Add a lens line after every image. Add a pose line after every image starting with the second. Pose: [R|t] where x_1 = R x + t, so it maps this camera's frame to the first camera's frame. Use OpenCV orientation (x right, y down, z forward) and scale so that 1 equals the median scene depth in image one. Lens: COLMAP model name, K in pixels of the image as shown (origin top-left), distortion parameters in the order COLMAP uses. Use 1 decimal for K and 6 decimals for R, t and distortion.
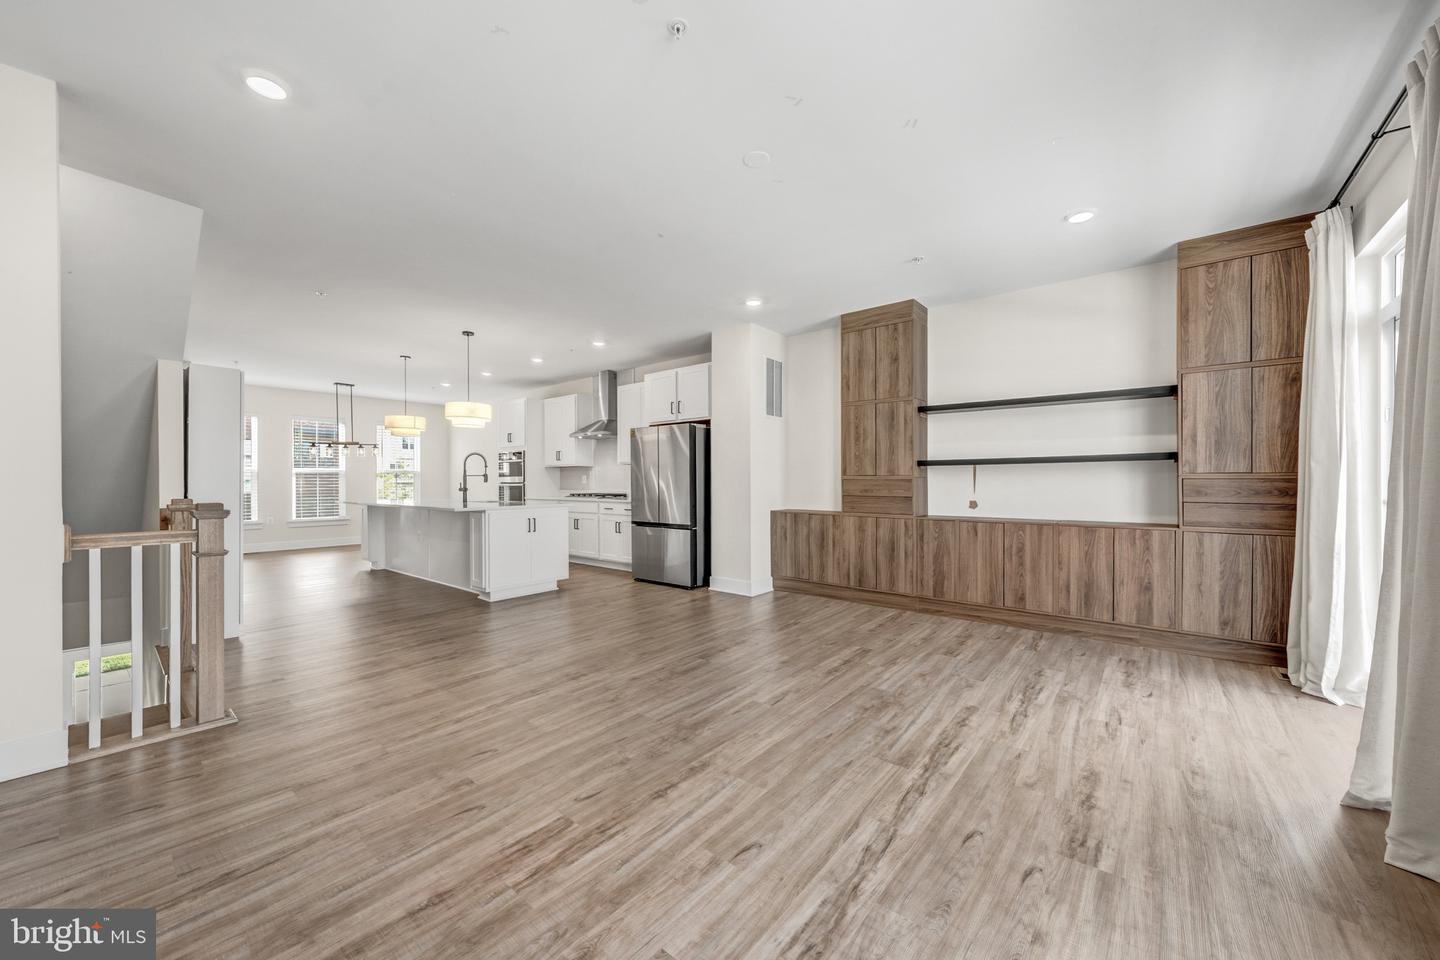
lens RADIAL K [[526.1, 0, 713.8], [0, 526.1, 483.9], [0, 0, 1]] dist [-0.009048, -0.000026]
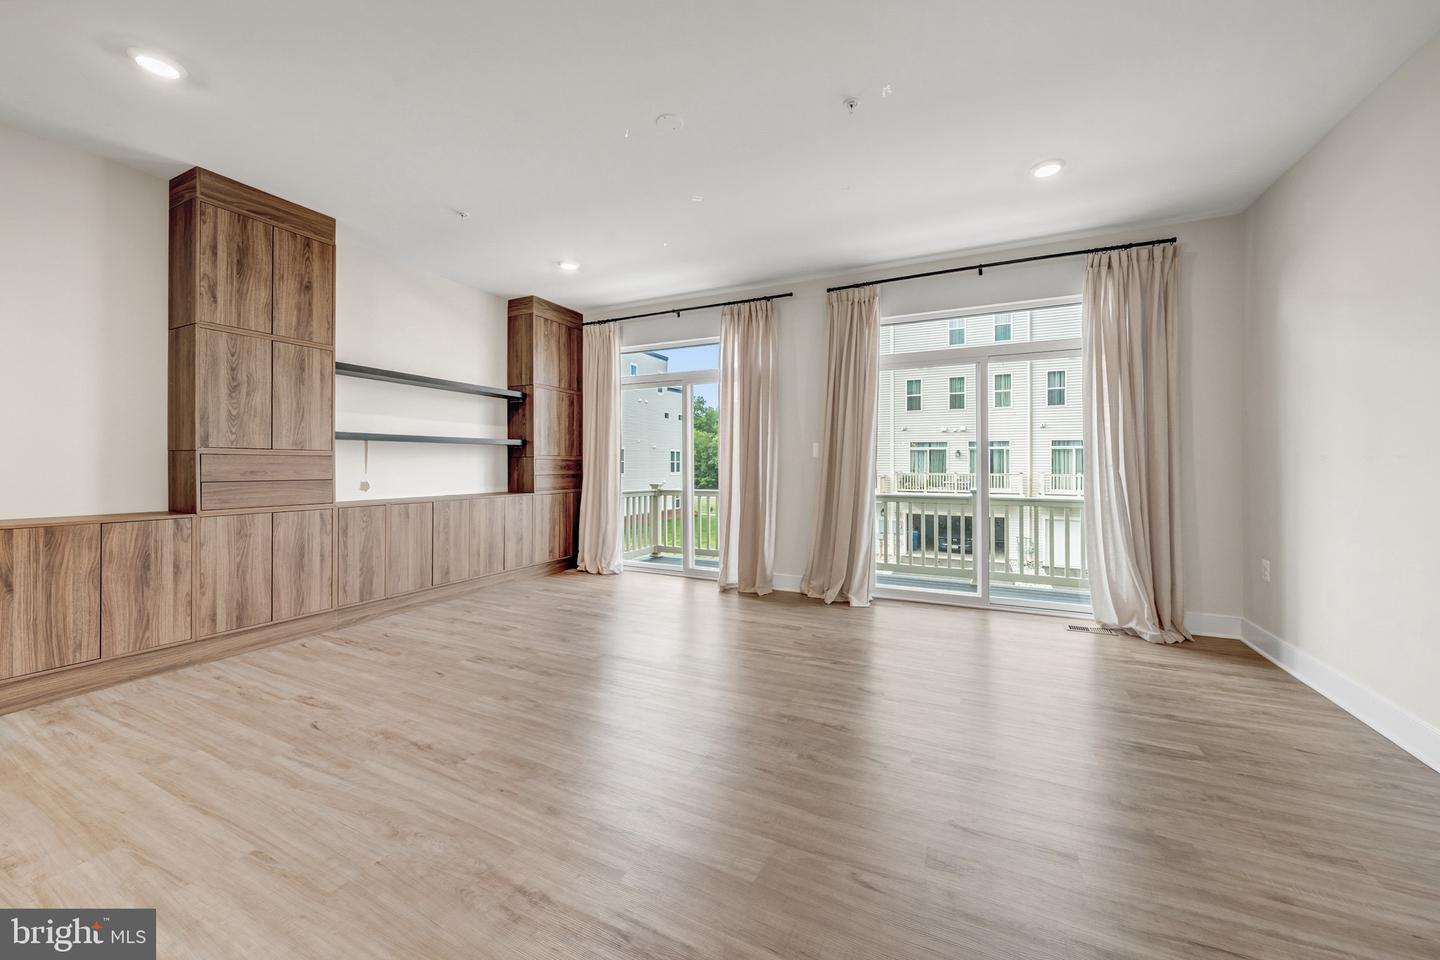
lens RADIAL K [[526.1, 0, 719.4], [0, 526.1, 461.0], [0, 0, 1]] dist [-0.009048, -0.000026]
pose [[-0.236039, 0.004219, 0.971734, -0.449648], [-0.000209, 0.999990, -0.004392, 0.001263], [-0.971744, -0.001240, -0.236036, 0.588744]]
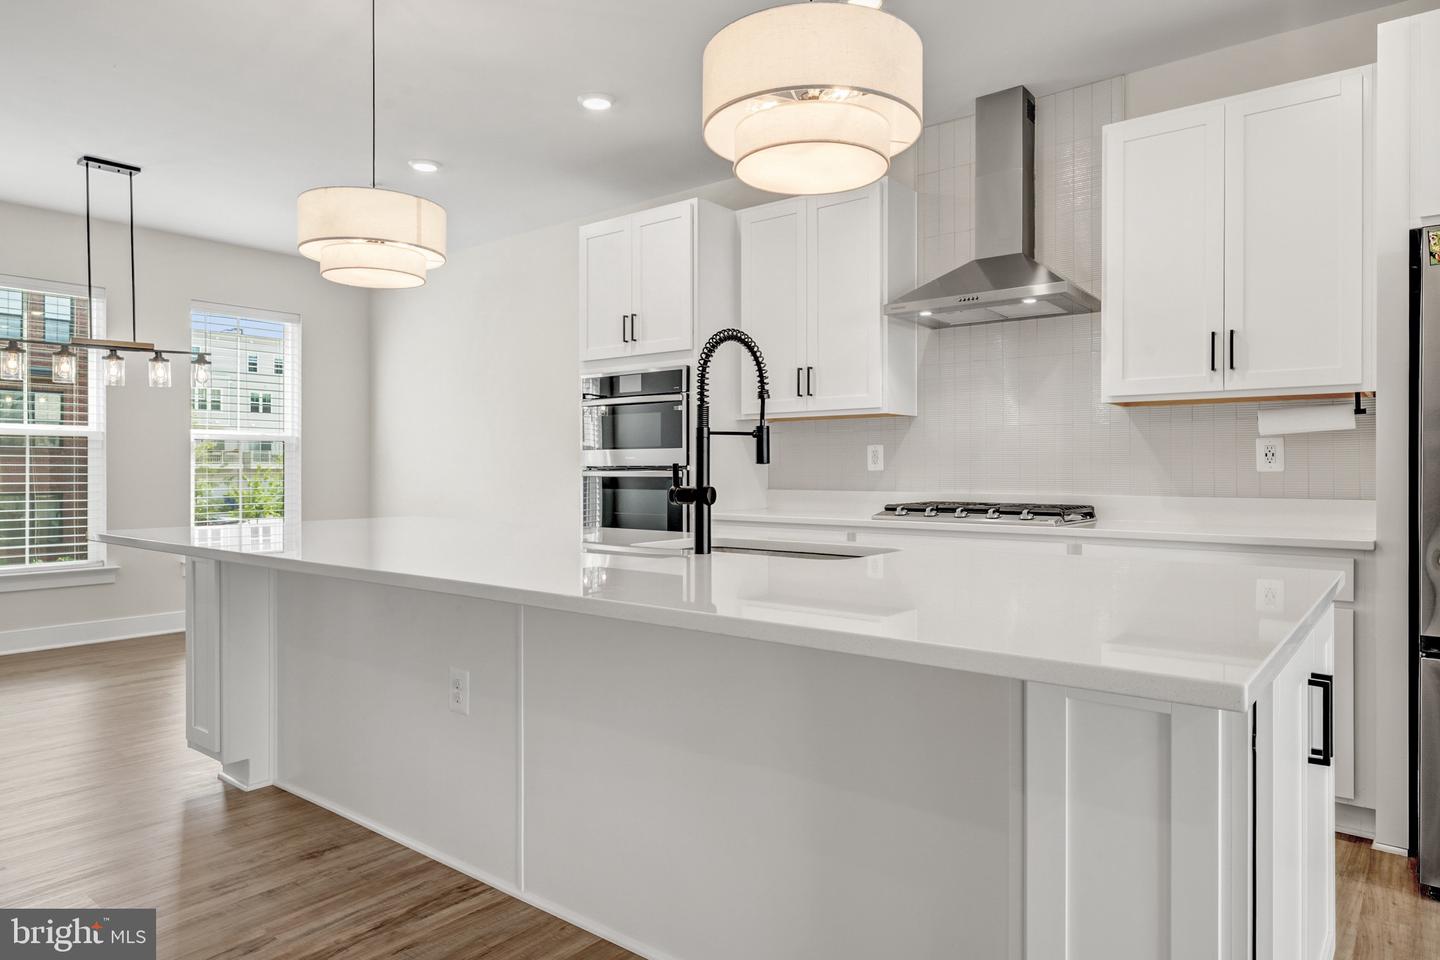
lens RADIAL K [[875.9, 0, 707.2], [0, 875.9, 472.9], [0, 0, 1]] dist [0.006194, -0.001183]
pose [[0.999949, 0.003607, 0.009439, -0.546670], [-0.003606, 0.999993, -0.000160, 0.001723], [-0.009439, 0.000126, 0.999955, 0.726980]]
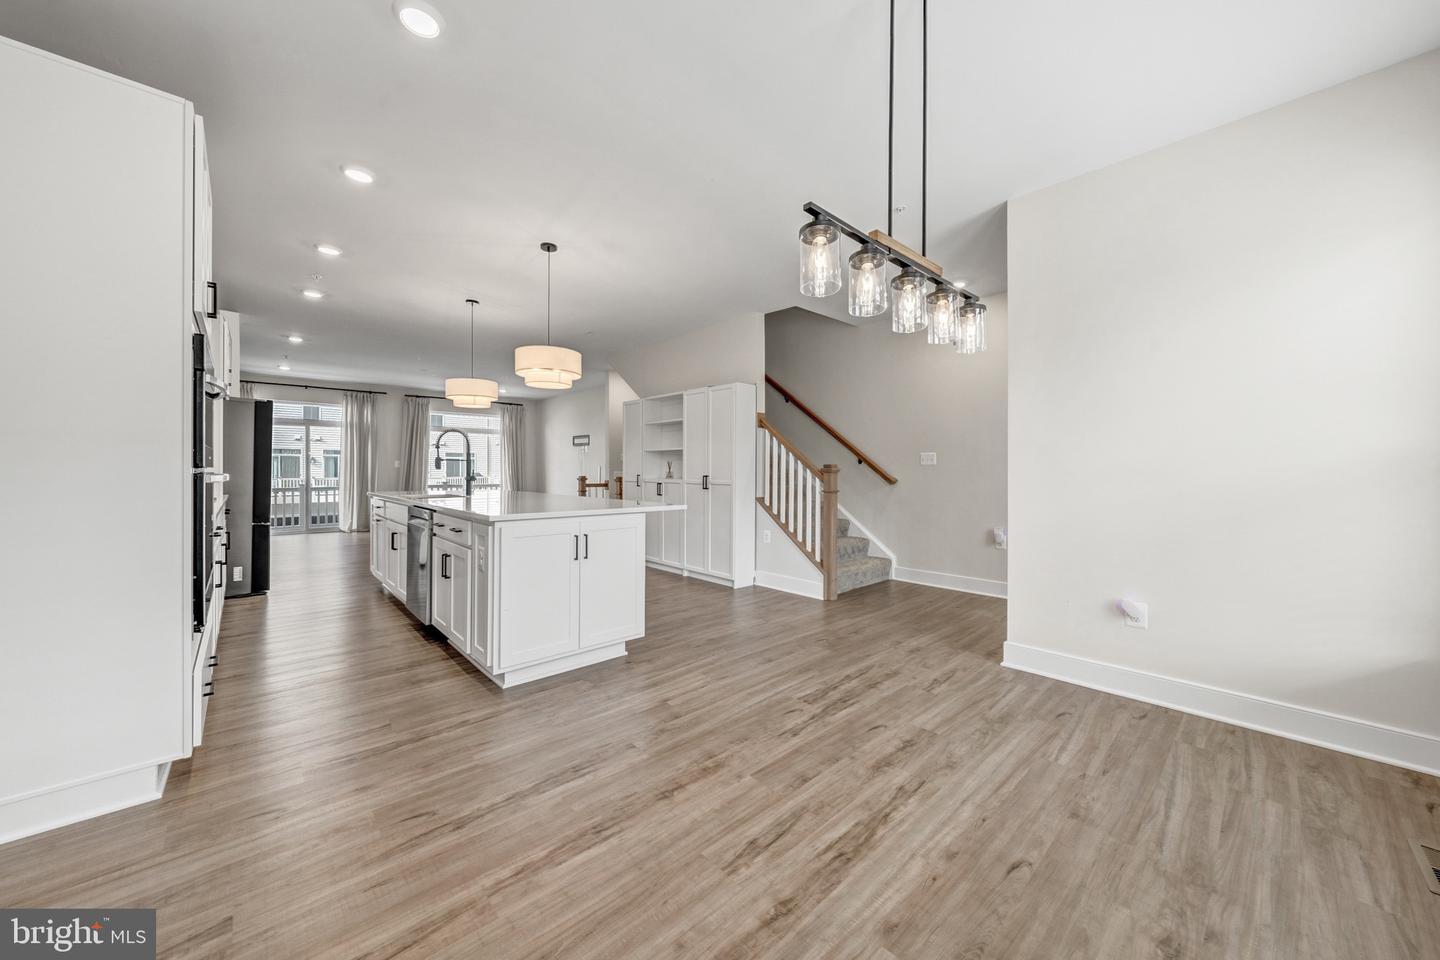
lens RADIAL K [[526.1, 0, 719.6], [0, 526.1, 471.6], [0, 0, 1]] dist [-0.009048, -0.000026]
pose [[-0.990792, 0.000279, 0.135395, -1.075225], [0.001292, 0.999972, 0.007396, -0.004609], [-0.135389, 0.007503, -0.990764, 1.945809]]
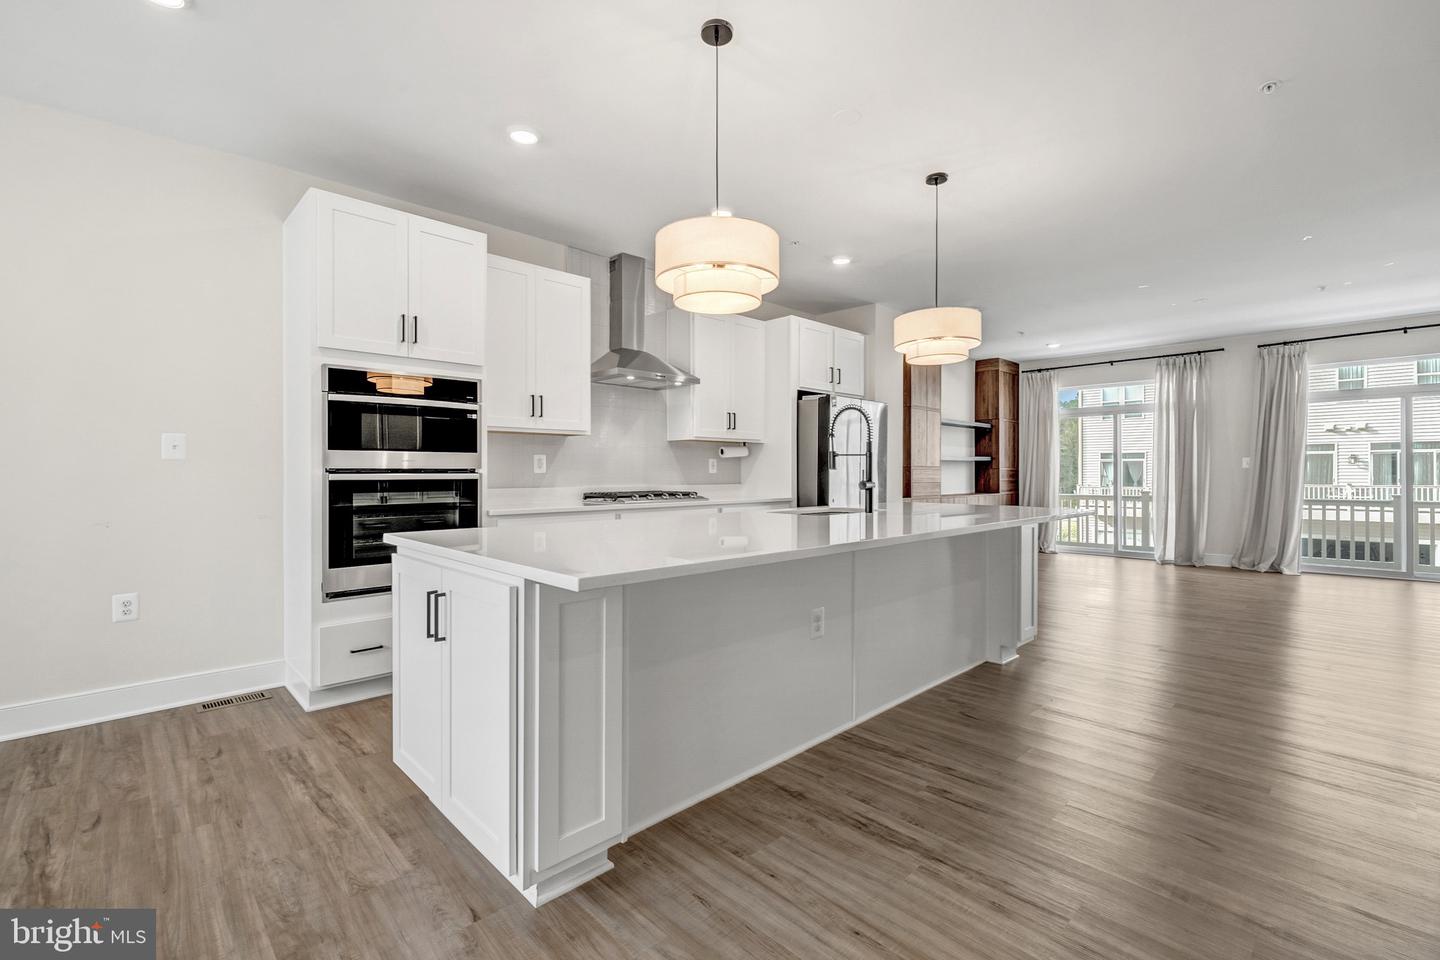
lens RADIAL K [[637.2, 0, 714.3], [0, 637.2, 472.4], [0, 0, 1]] dist [0.000683, -0.000051]
pose [[0.121838, 0.002231, 0.992548, -1.186198], [0.003223, 0.999991, -0.002643, 0.001241], [-0.992545, 0.003521, 0.121830, 1.217884]]
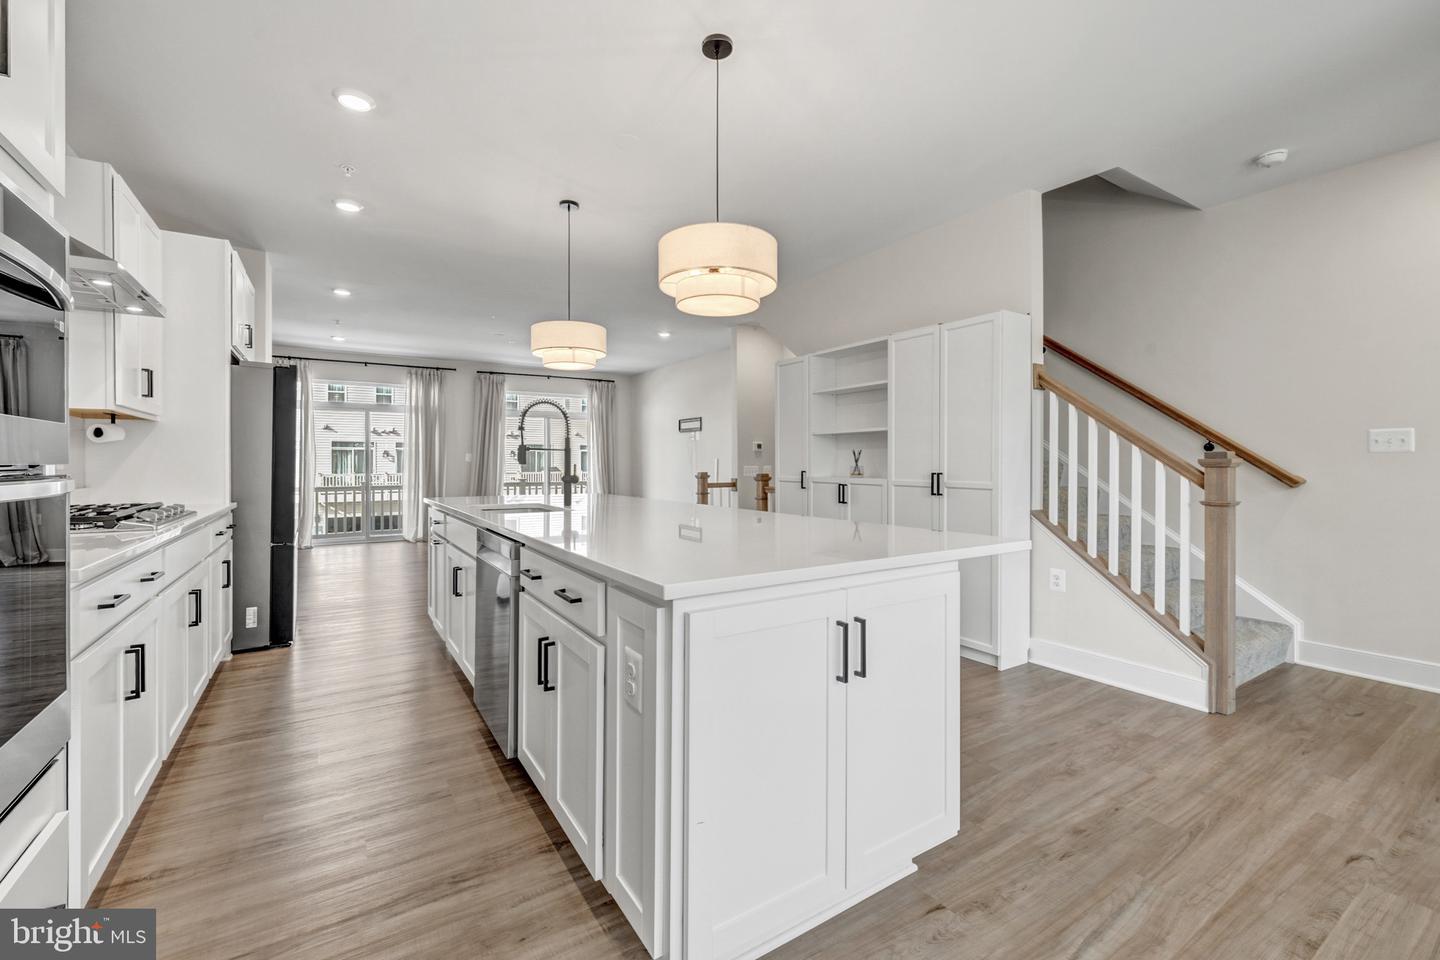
lens RADIAL K [[609.9, 0, 700.4], [0, 609.9, 462.1], [0, 0, 1]] dist [-0.001838, 0.000766]
pose [[-0.946387, 0.005909, 0.322980, -0.873656], [0.006949, 0.999974, 0.002067, -0.005006], [-0.322959, 0.004201, -0.946404, 1.685635]]
